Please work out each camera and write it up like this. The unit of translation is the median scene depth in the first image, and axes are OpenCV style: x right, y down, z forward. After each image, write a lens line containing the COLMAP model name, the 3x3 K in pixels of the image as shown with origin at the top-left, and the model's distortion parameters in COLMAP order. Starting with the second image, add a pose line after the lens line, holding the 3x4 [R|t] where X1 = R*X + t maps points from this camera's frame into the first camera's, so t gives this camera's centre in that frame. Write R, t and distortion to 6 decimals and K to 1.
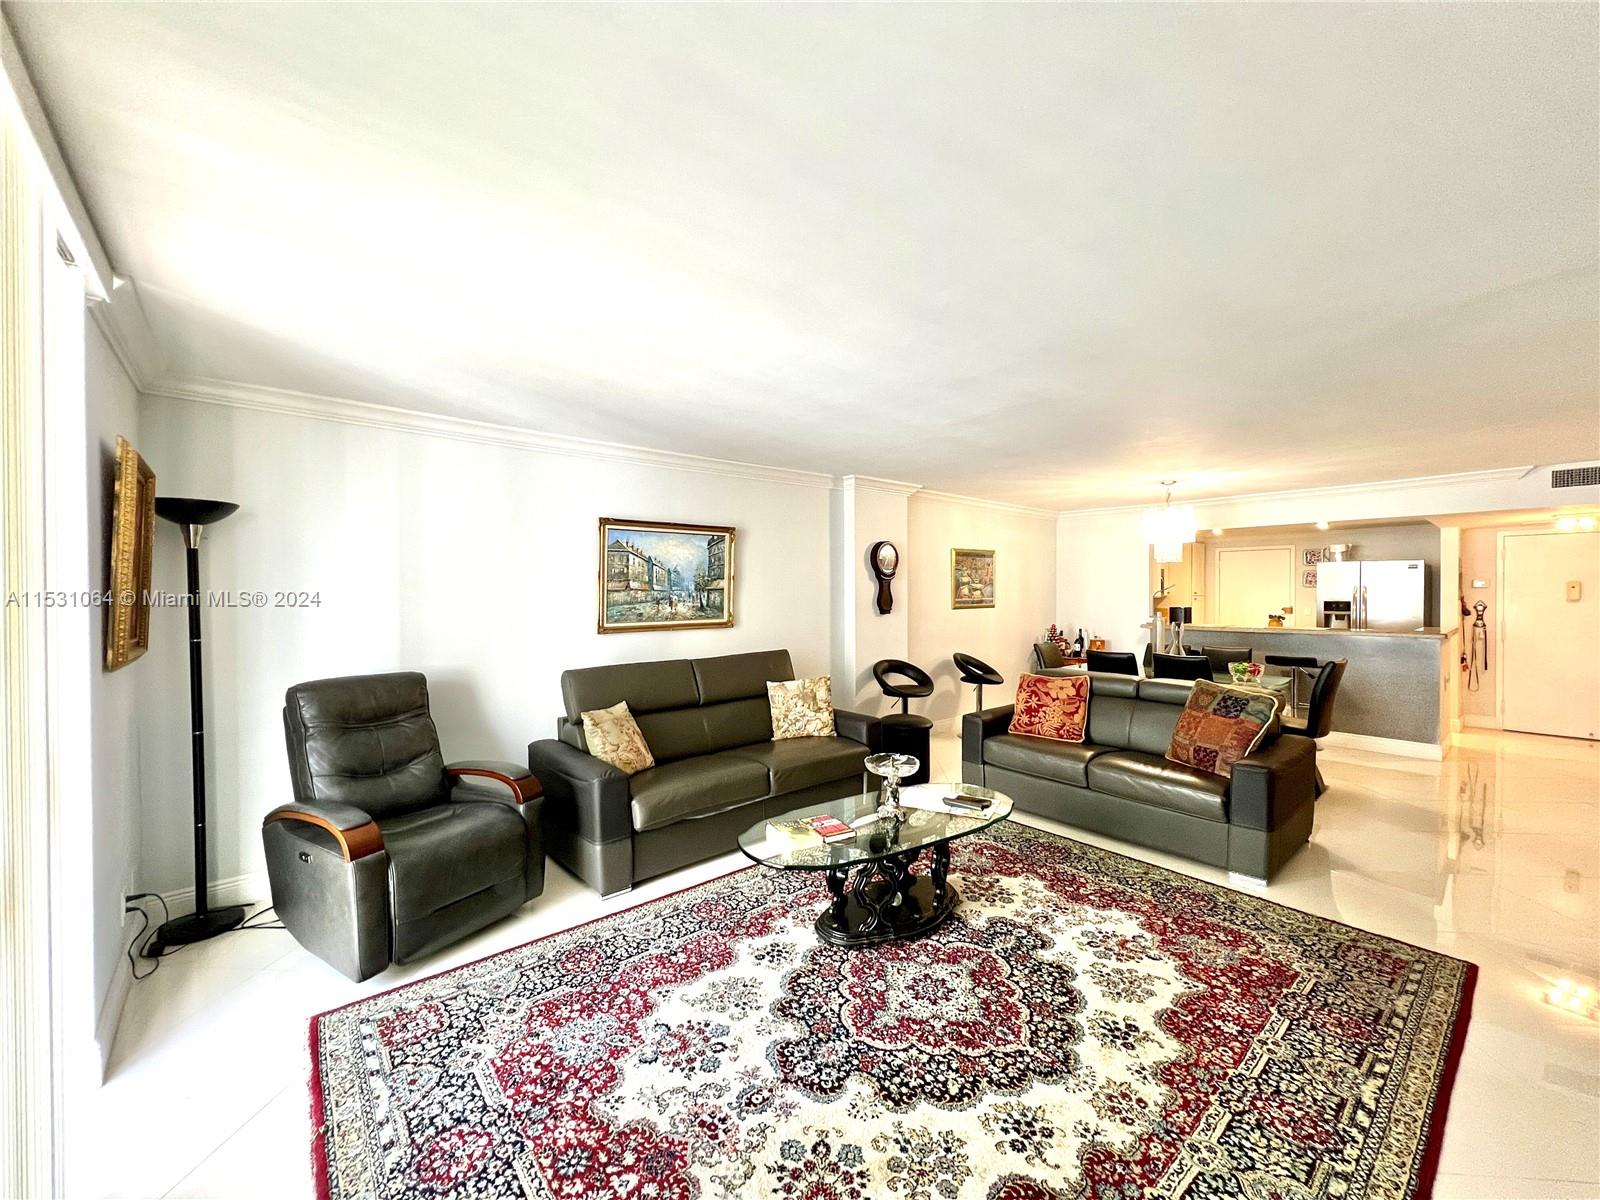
lens RADIAL K [[640.2, 0, 800.5], [0, 640.2, 598.0], [0, 0, 1]] dist [-0.000690, -0.000282]
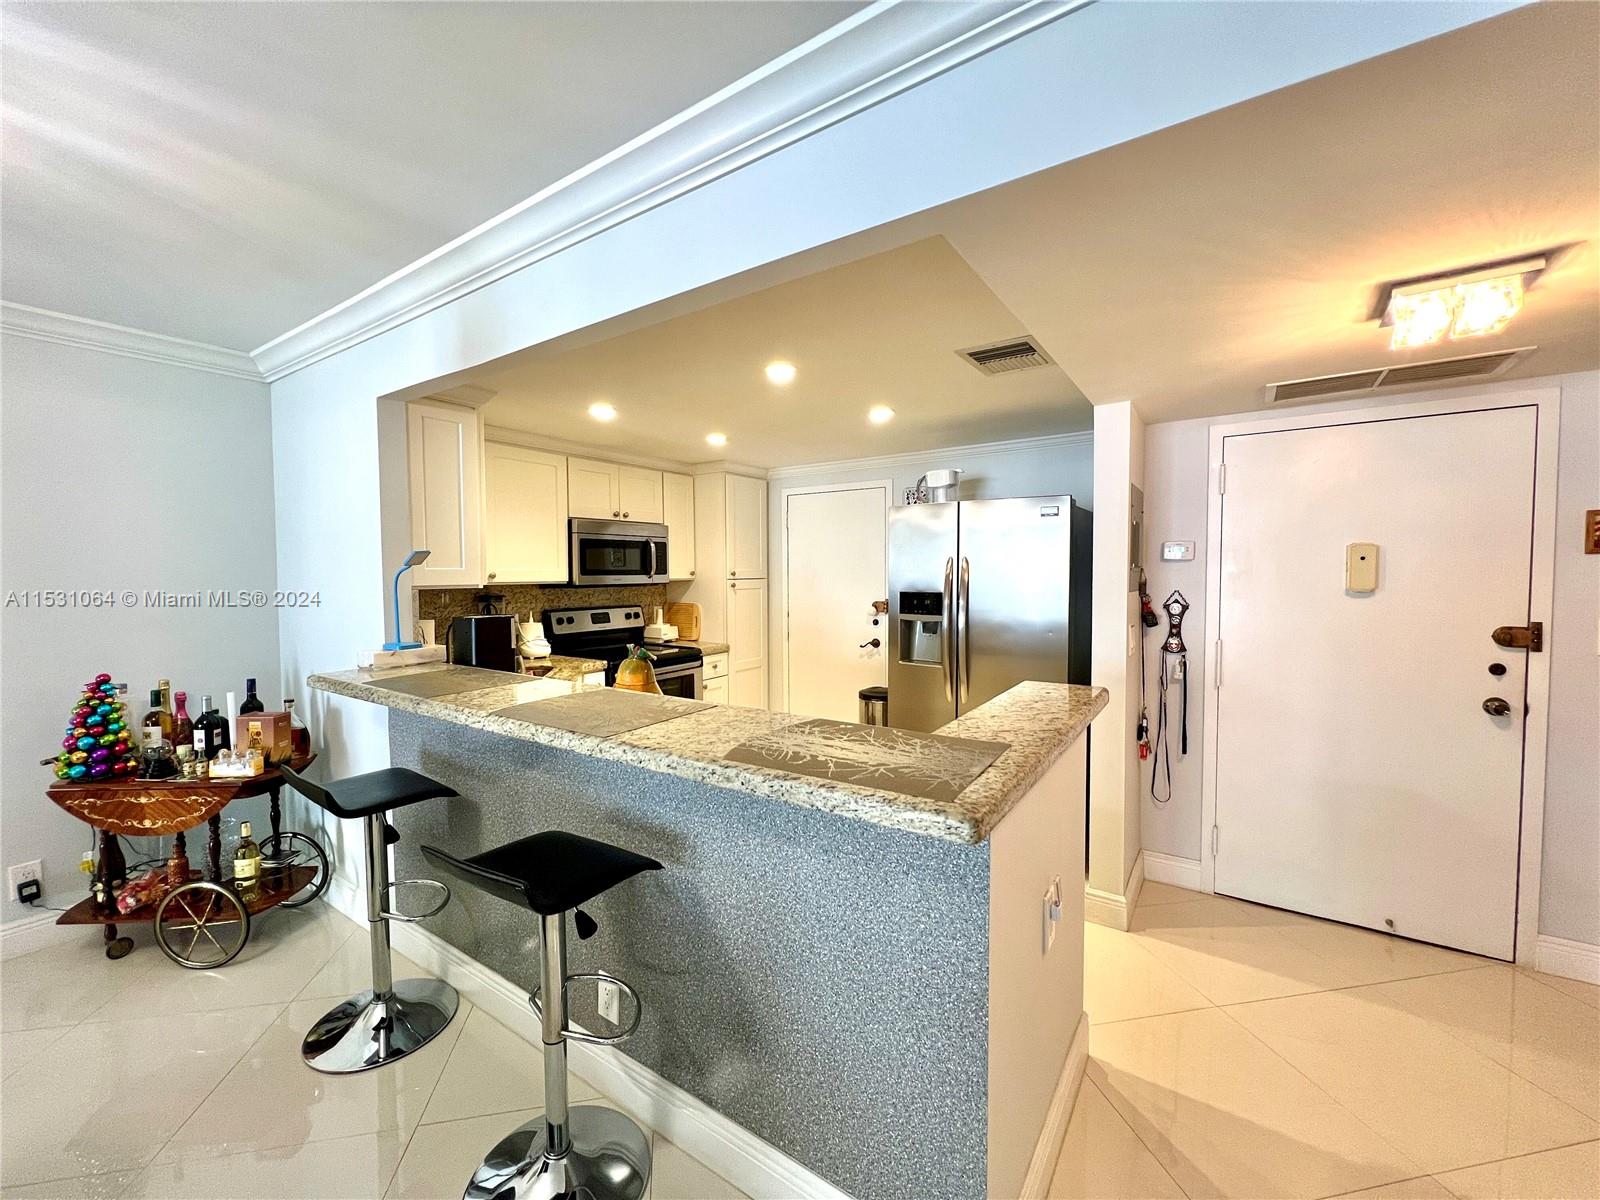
lens RADIAL K [[640.2, 0, 797.5], [0, 640.2, 597.0], [0, 0, 1]] dist [-0.000690, -0.000282]
pose [[0.966415, -0.012751, 0.256672, 1.173773], [0.004633, 0.999470, 0.032207, -0.011637], [-0.256946, -0.029936, 0.965962, 1.079783]]
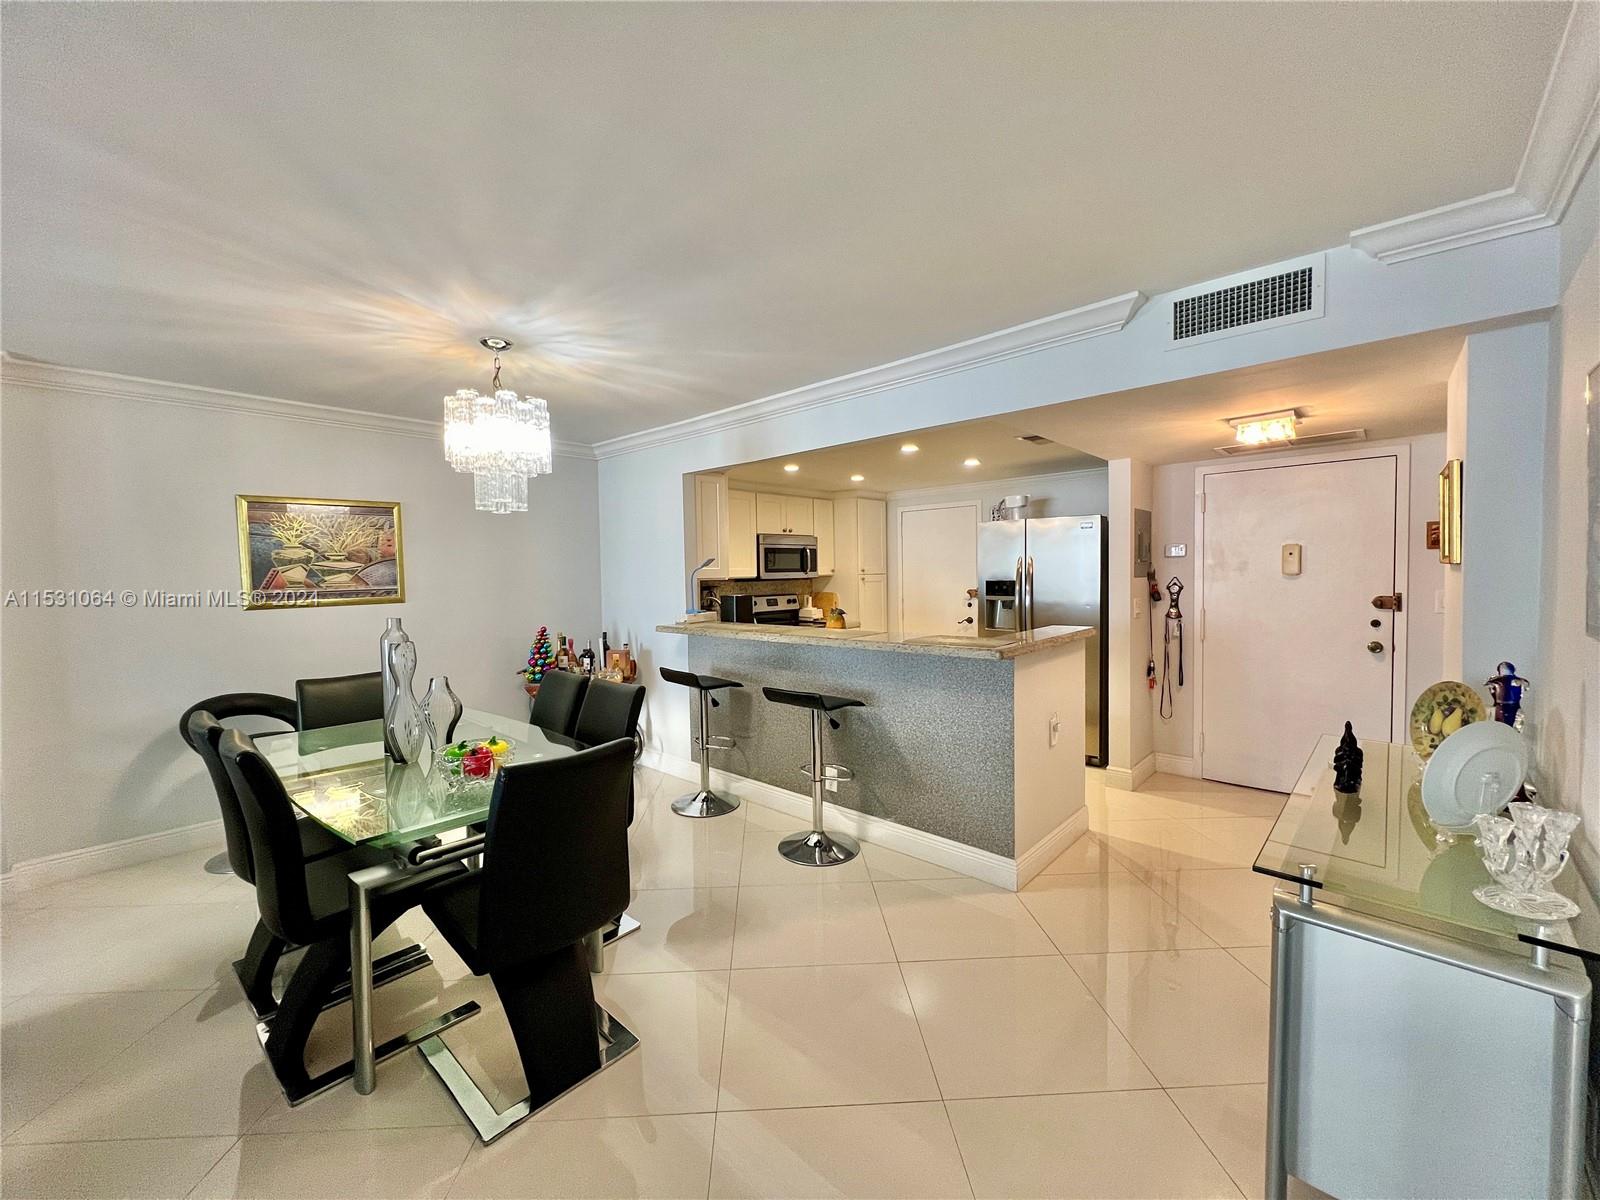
lens RADIAL K [[640.2, 0, 796.2], [0, 640.2, 597.6], [0, 0, 1]] dist [-0.000690, -0.000282]
pose [[0.993582, -0.019566, 0.111408, 1.019314], [0.016099, 0.999360, 0.031931, -0.003477], [-0.111961, -0.029932, 0.993262, 0.674068]]
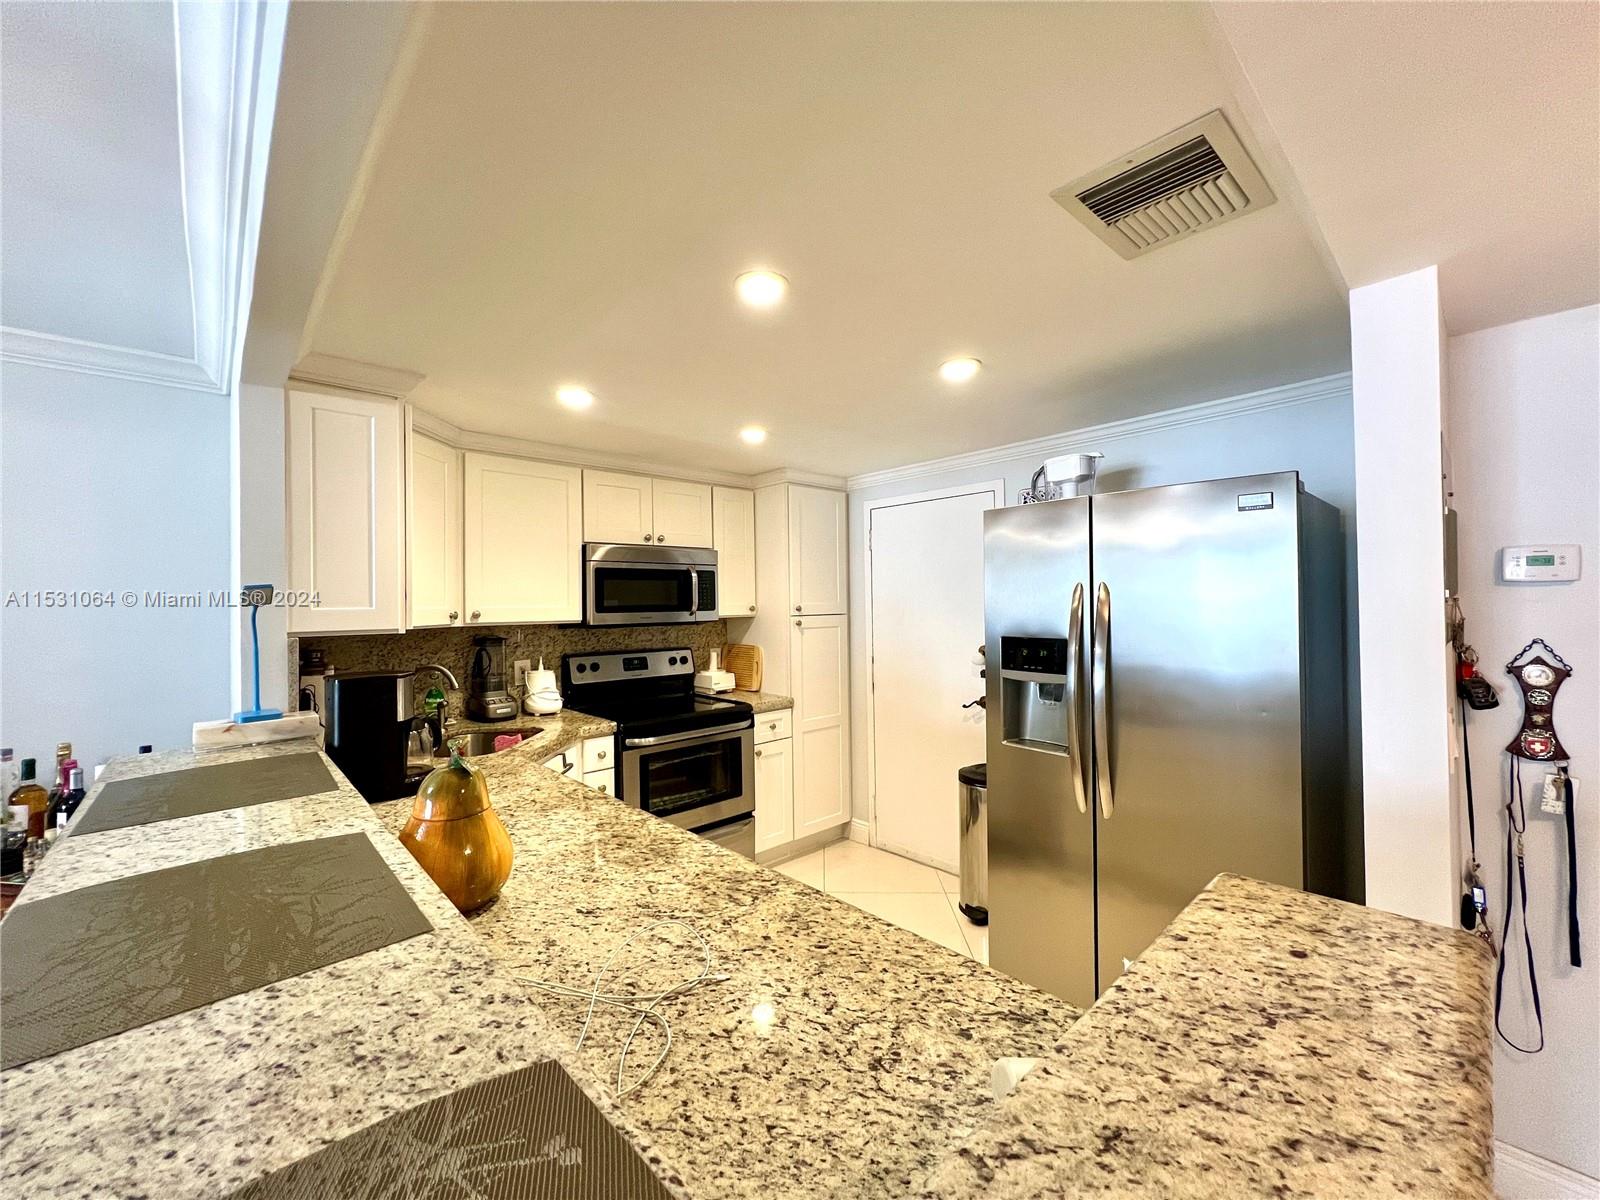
lens RADIAL K [[640.2, 0, 797.2], [0, 640.2, 597.0], [0, 0, 1]] dist [-0.000690, -0.000282]
pose [[0.999463, -0.010921, 0.030880, 1.323362], [0.011485, 0.999769, -0.018151, -0.017086], [-0.030675, 0.018496, 0.999358, 1.300756]]
